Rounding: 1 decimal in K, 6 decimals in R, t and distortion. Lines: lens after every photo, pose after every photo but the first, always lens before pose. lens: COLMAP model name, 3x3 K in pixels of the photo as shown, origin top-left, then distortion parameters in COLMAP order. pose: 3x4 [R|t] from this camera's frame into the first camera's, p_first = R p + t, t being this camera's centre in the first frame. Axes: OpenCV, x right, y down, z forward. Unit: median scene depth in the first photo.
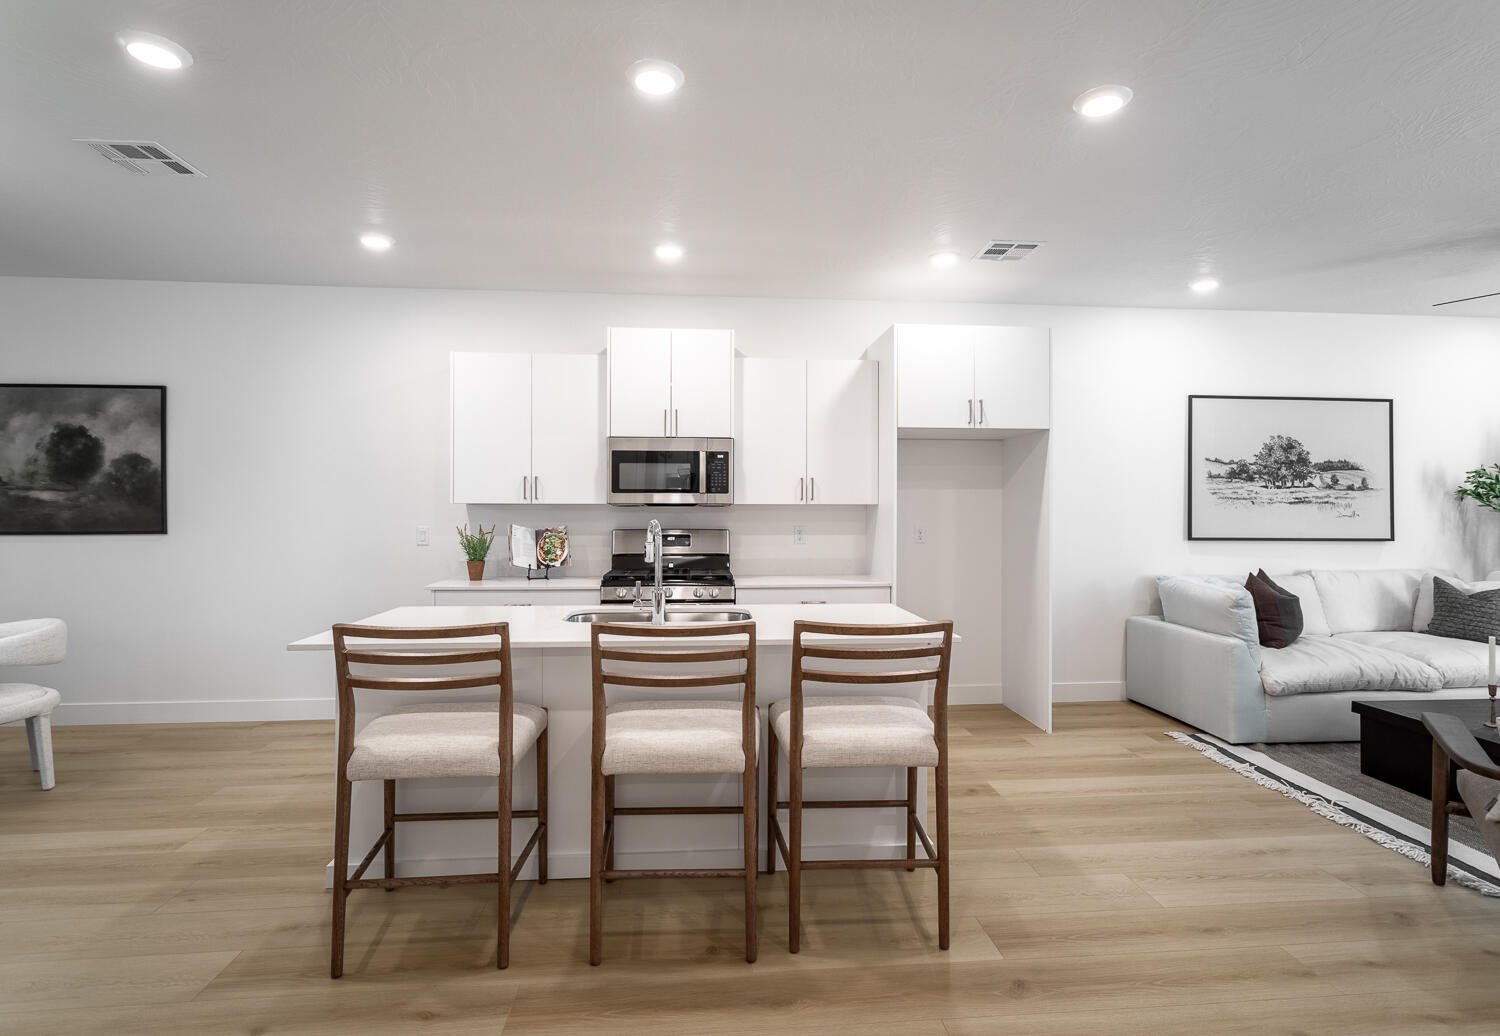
lens RADIAL K [[724.3, 0, 763.9], [0, 724.3, 512.1], [0, 0, 1]] dist [-0.003769, -0.000419]
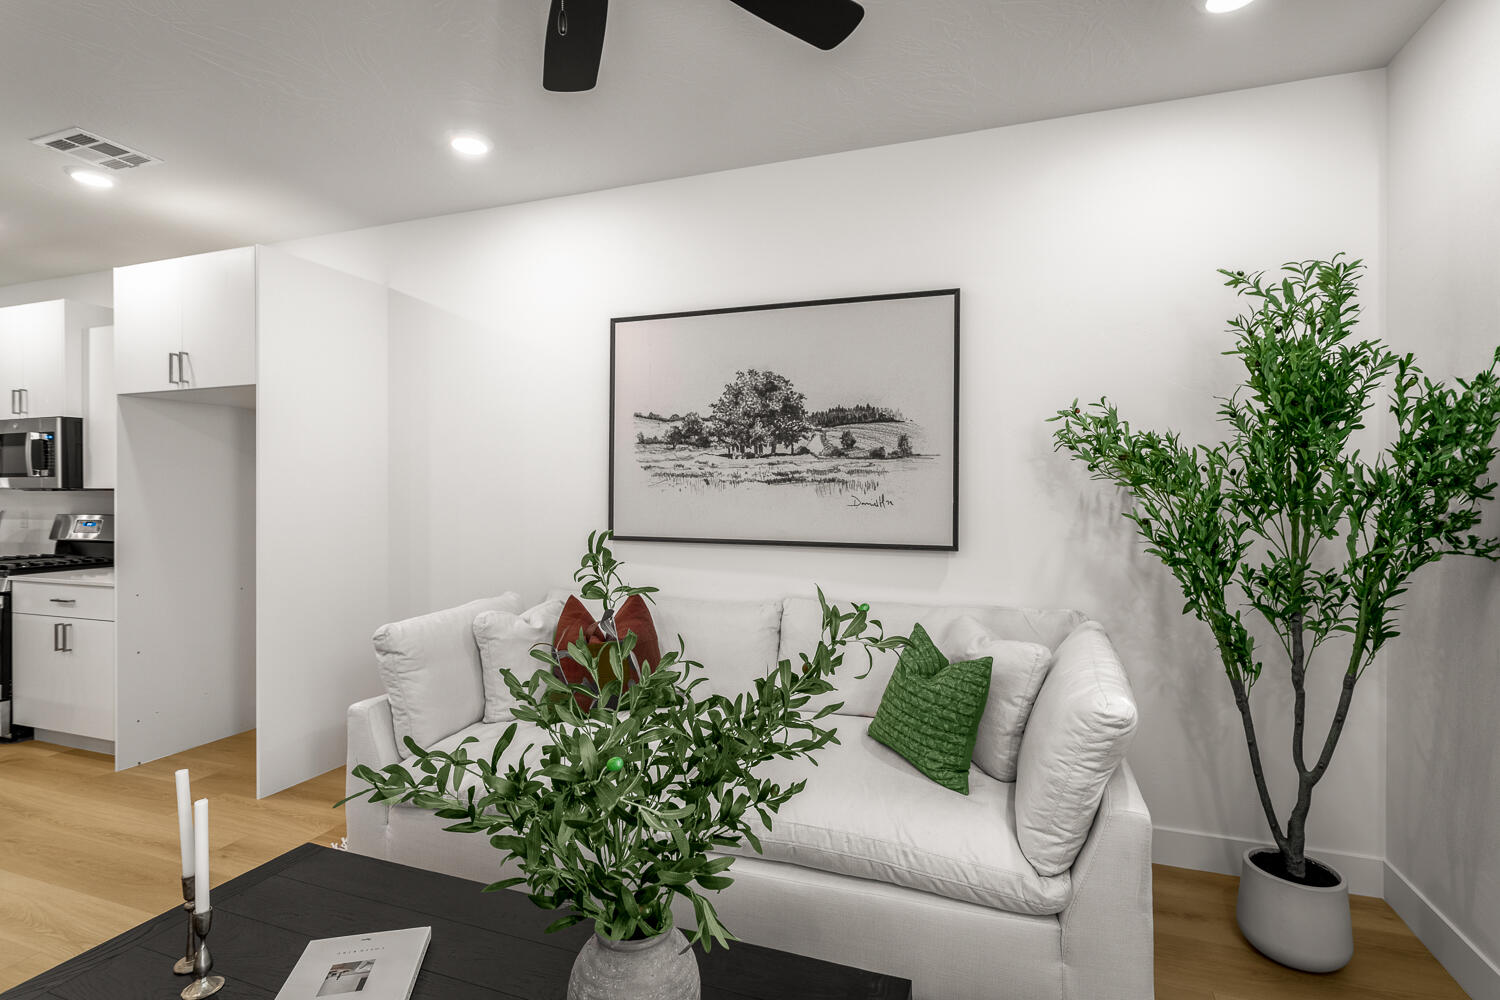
lens RADIAL K [[725.0, 0, 747.4], [0, 725.0, 494.1], [0, 0, 1]] dist [-0.027615, 0.014002]
pose [[0.912591, -0.000501, -0.408873, 0.958520], [0.001176, 0.999998, 0.001399, -0.003401], [0.408872, -0.001758, 0.912590, 0.446378]]
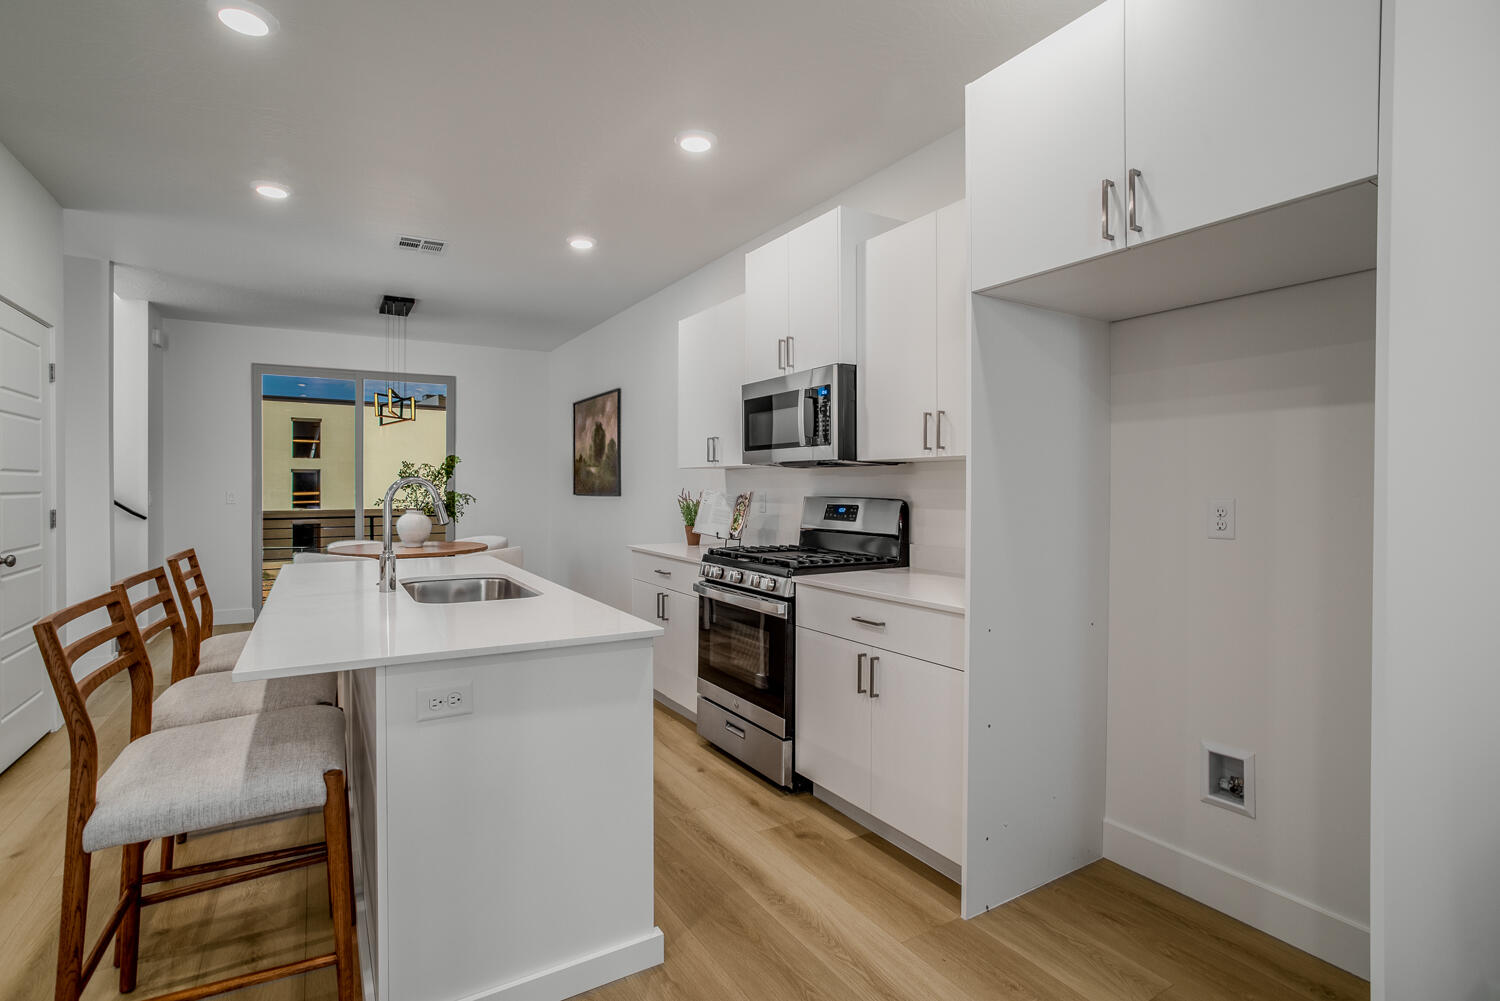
lens RADIAL K [[725.0, 0, 747.4], [0, 725.0, 494.6], [0, 0, 1]] dist [-0.027615, 0.014002]
pose [[0.448485, 0.007879, -0.893756, 0.450666], [-0.000221, 0.999962, 0.008704, 0.013016], [0.893791, -0.003706, 0.448469, 0.524249]]
